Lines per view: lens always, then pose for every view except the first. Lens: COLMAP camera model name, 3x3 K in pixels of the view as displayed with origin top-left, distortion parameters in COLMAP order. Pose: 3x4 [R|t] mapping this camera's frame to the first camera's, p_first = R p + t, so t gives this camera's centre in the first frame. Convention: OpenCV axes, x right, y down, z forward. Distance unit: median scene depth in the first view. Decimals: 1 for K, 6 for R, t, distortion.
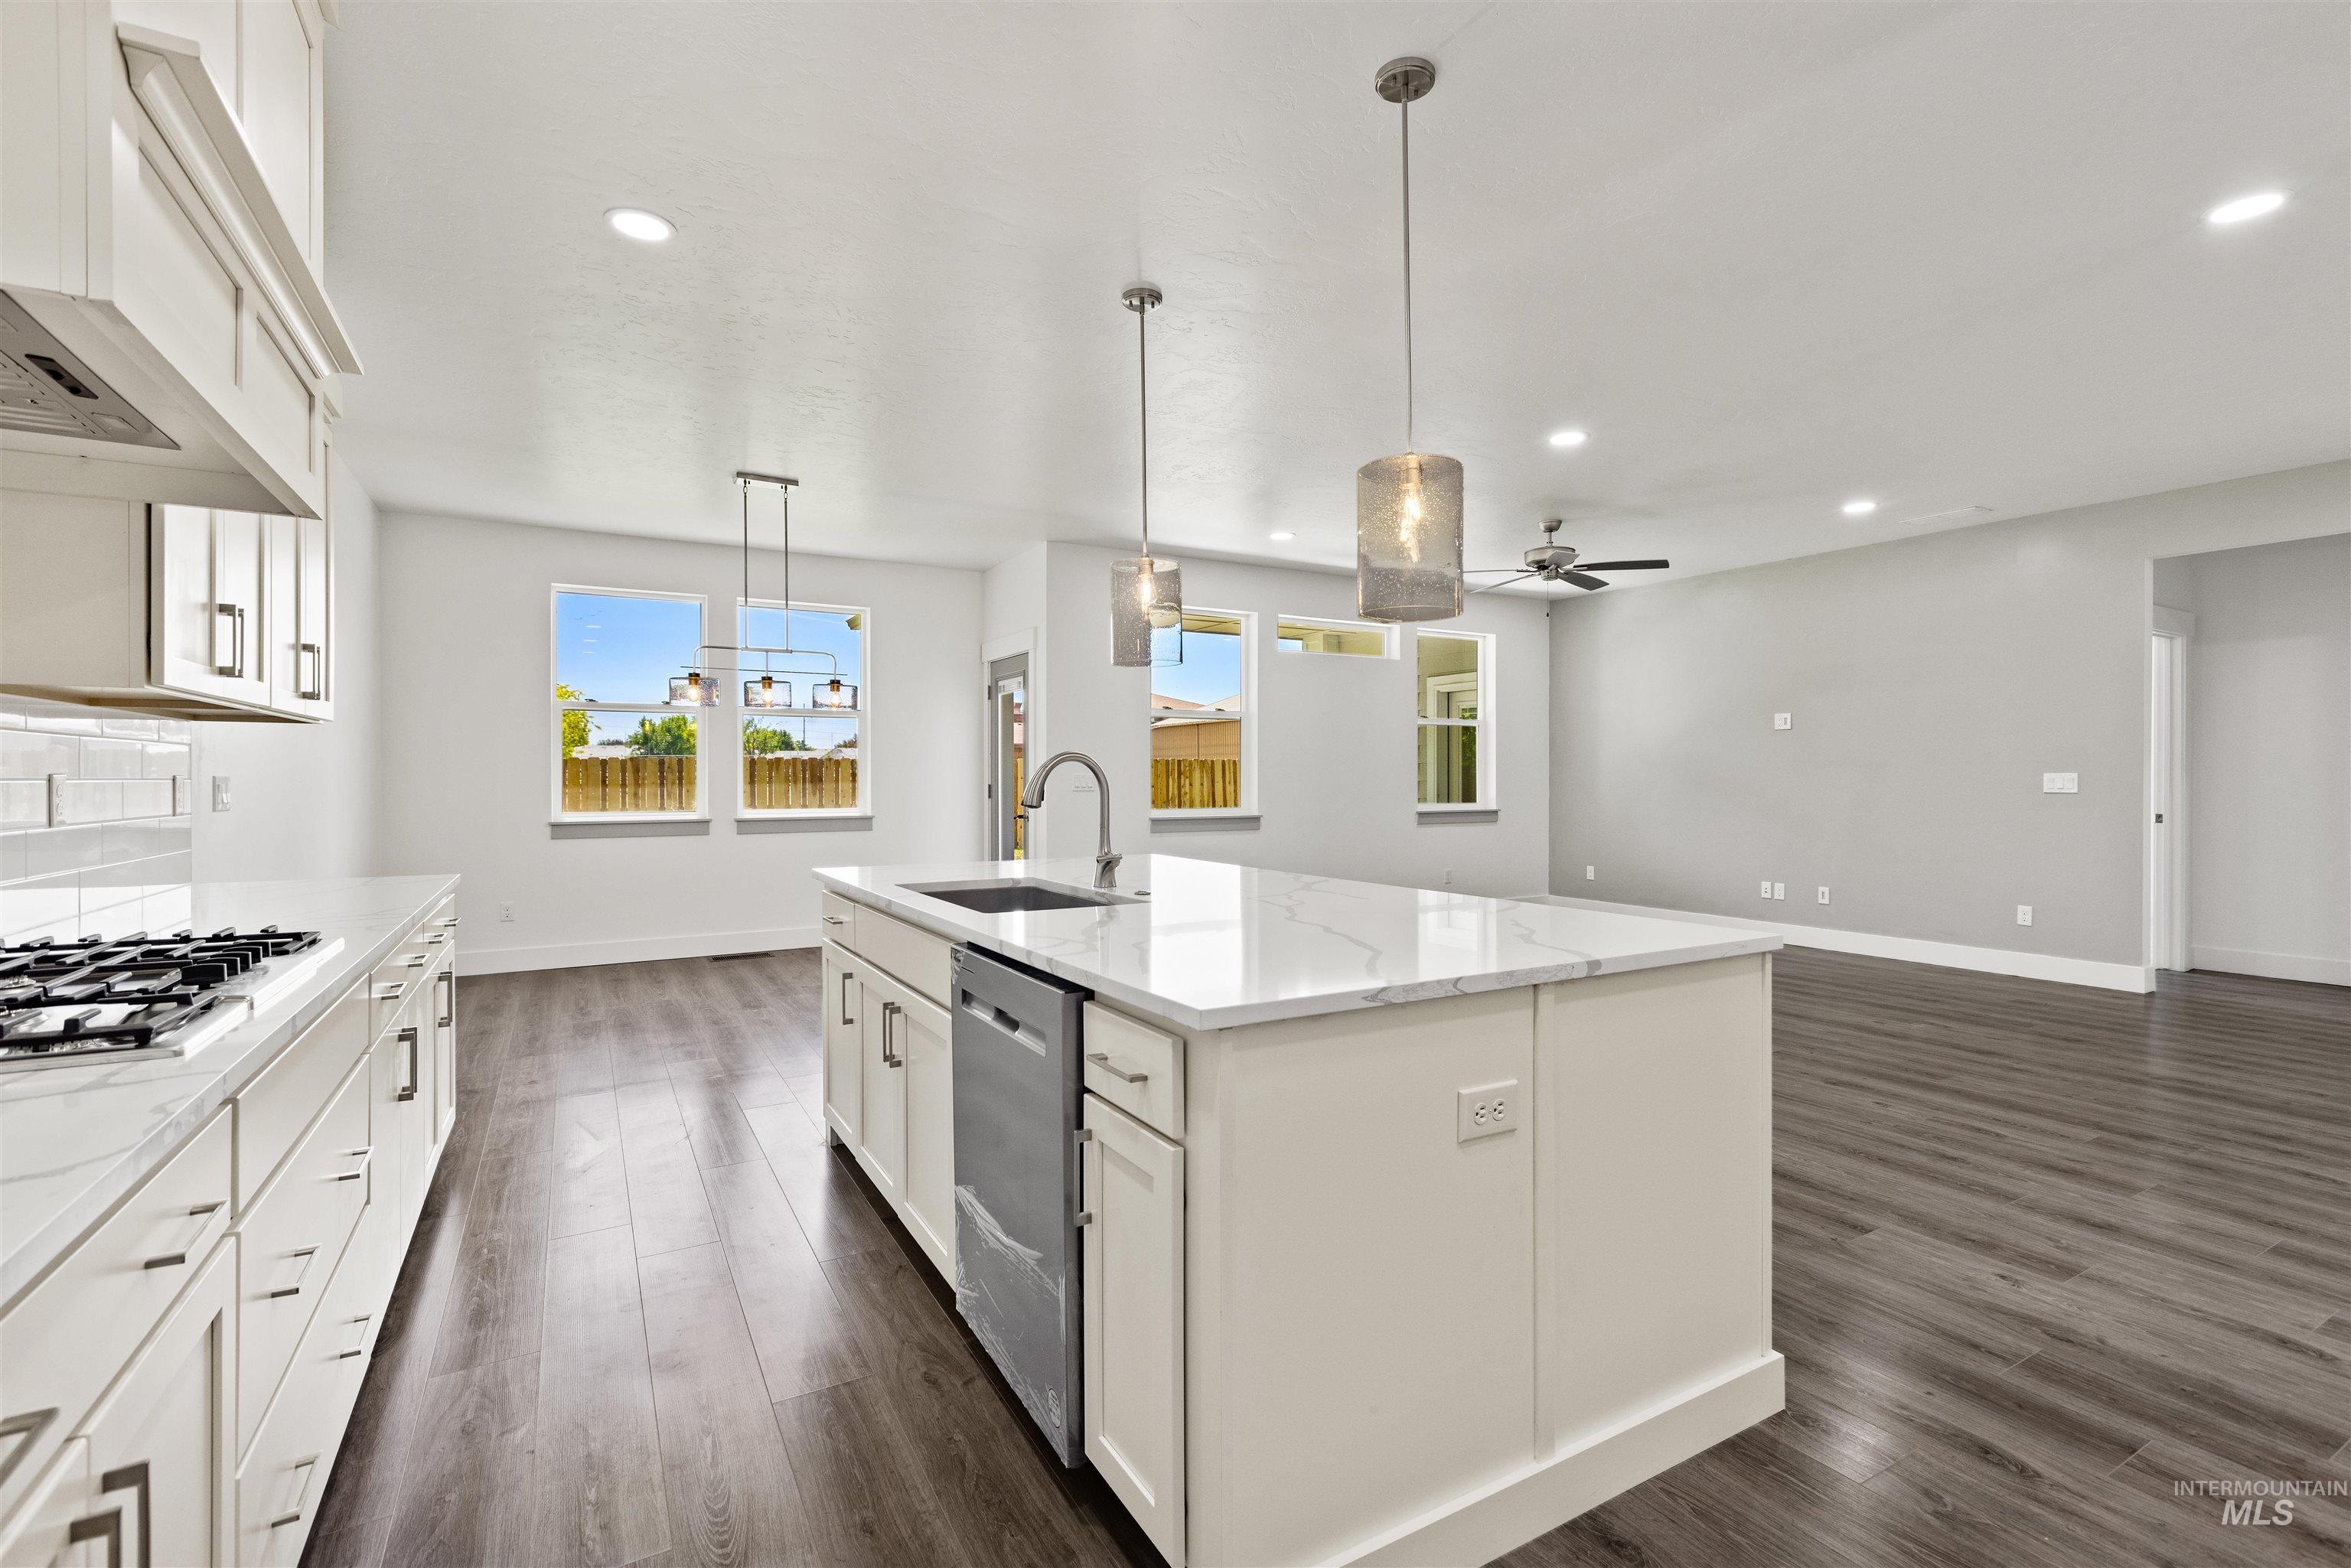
lens RADIAL K [[1047.1, 0, 1193.0], [0, 1047.1, 782.1], [0, 0, 1]] dist [0.005265, -0.001449]
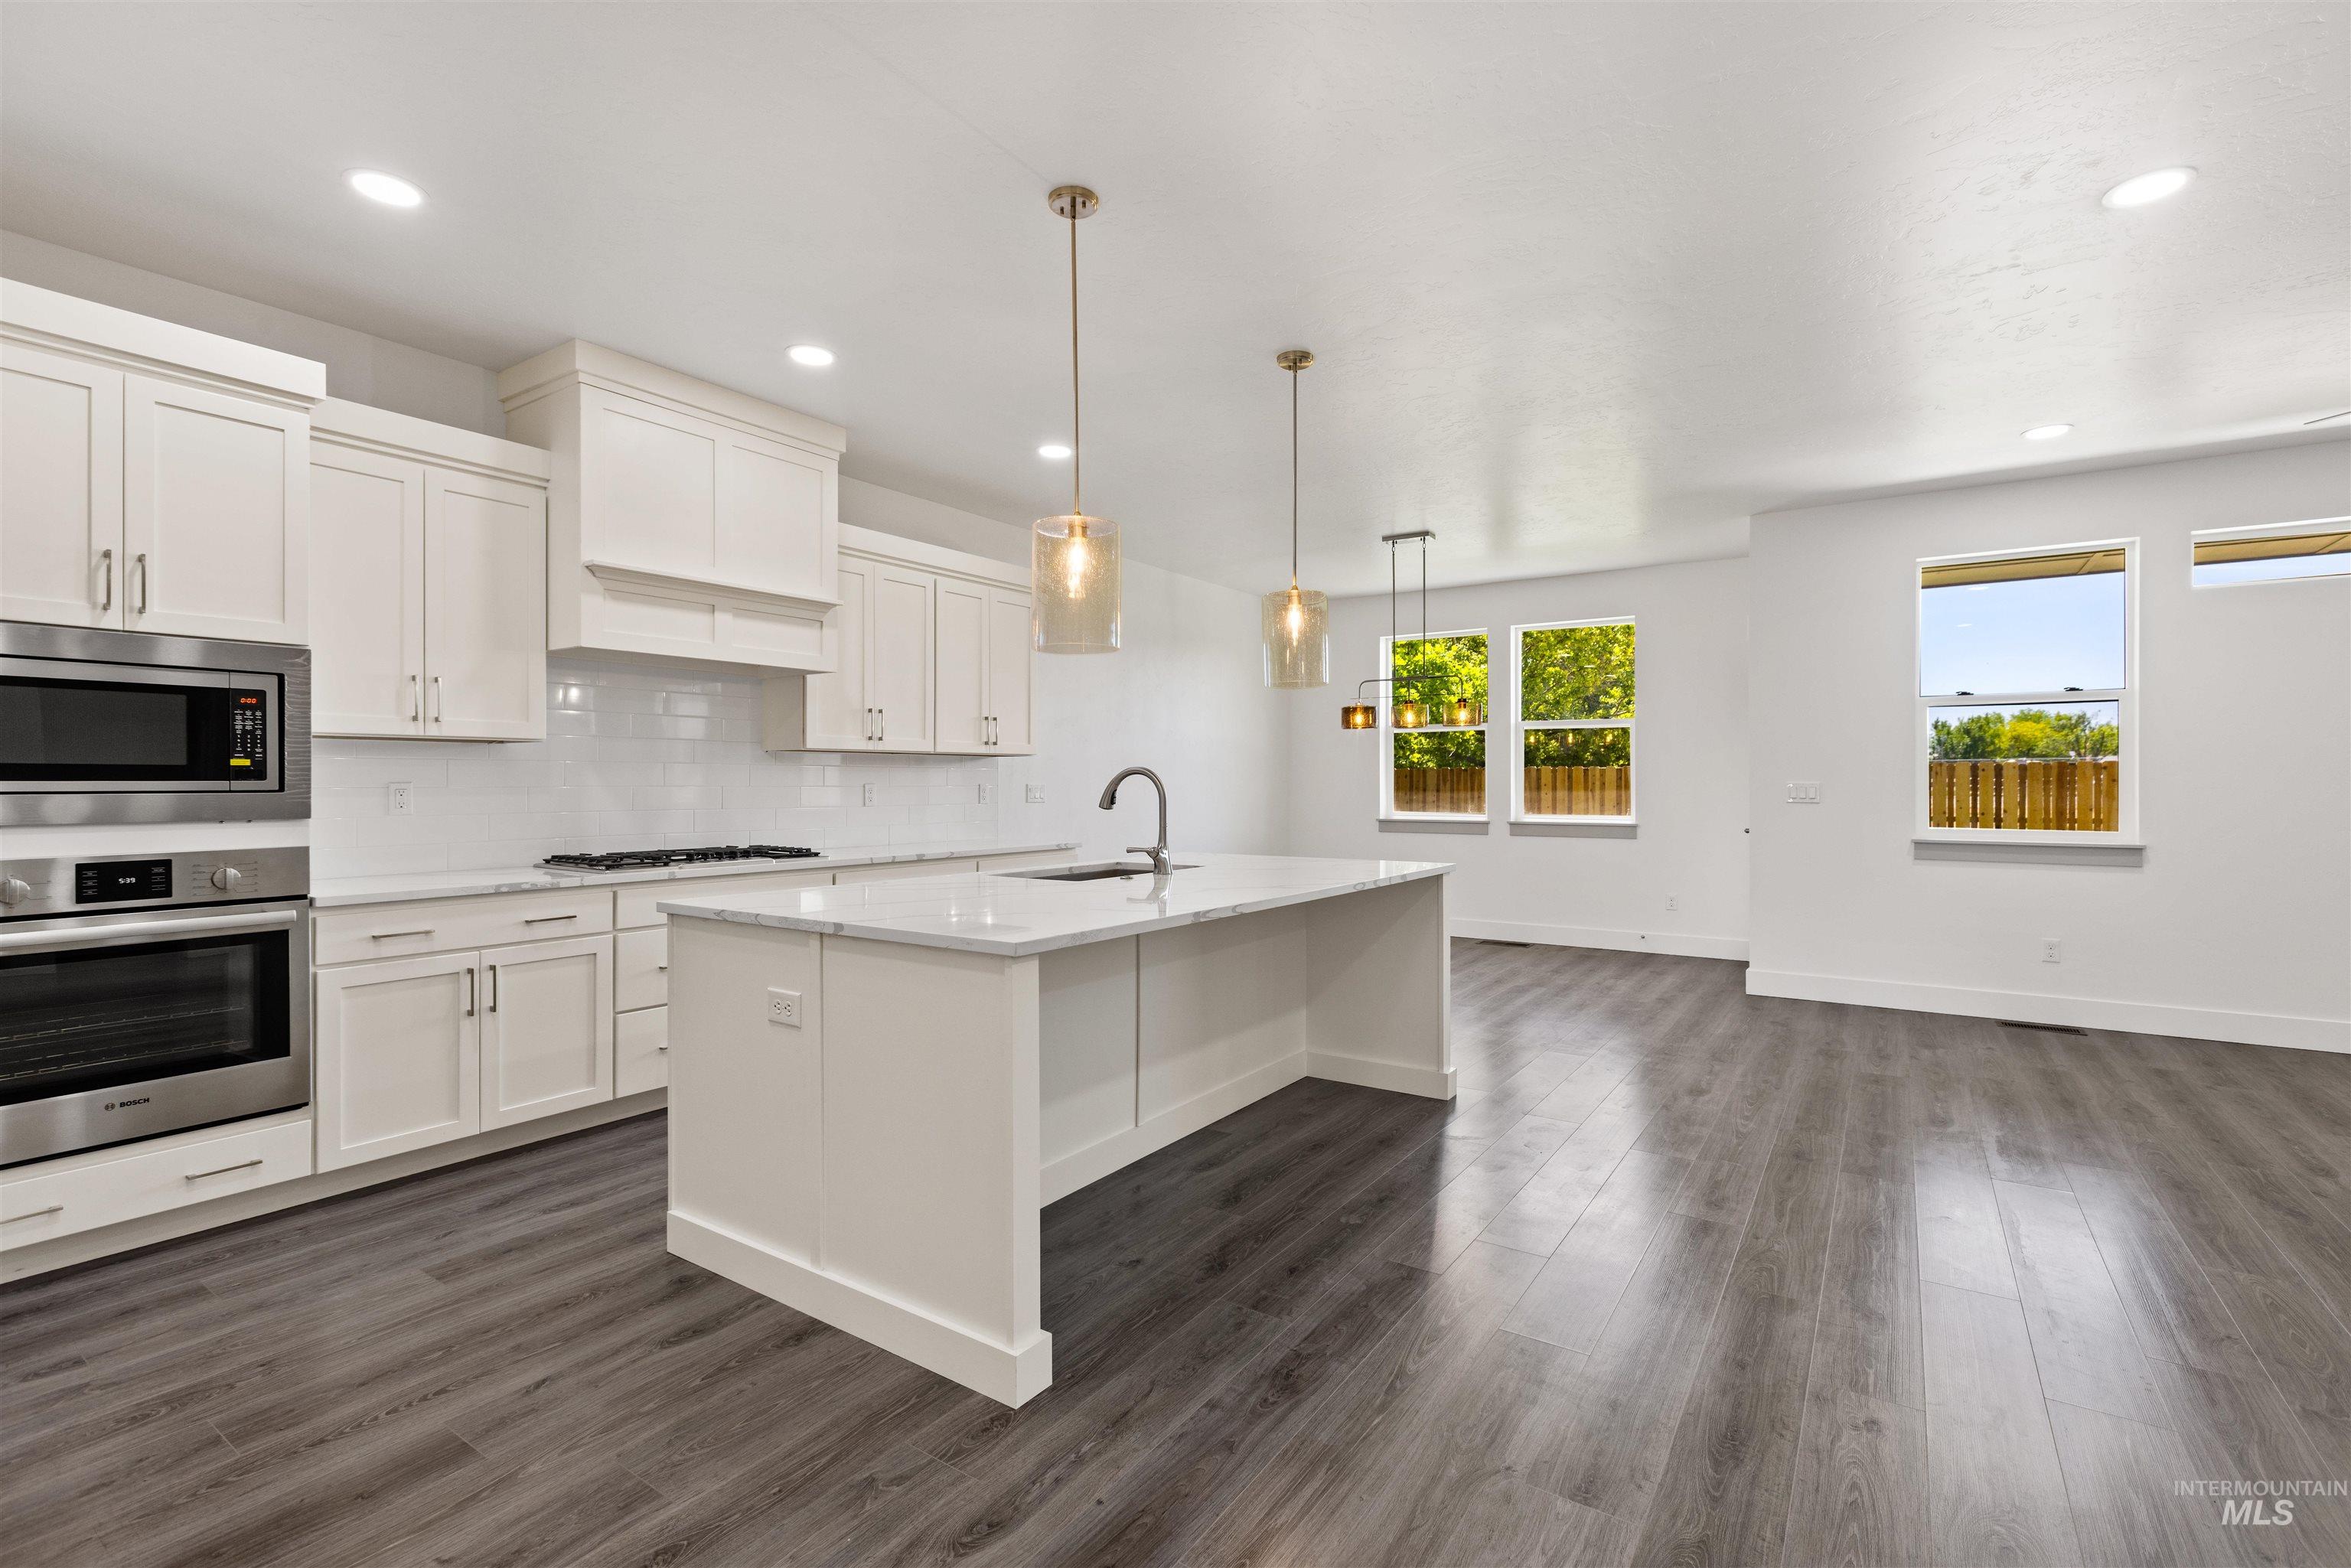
lens RADIAL K [[1047.1, 0, 1180.6], [0, 1047.1, 780.5], [0, 0, 1]] dist [0.005265, -0.001449]
pose [[0.431630, -0.002036, -0.902048, 0.505718], [-0.005208, 0.999975, -0.004749, -0.002775], [0.902036, 0.006748, 0.431609, 0.229097]]
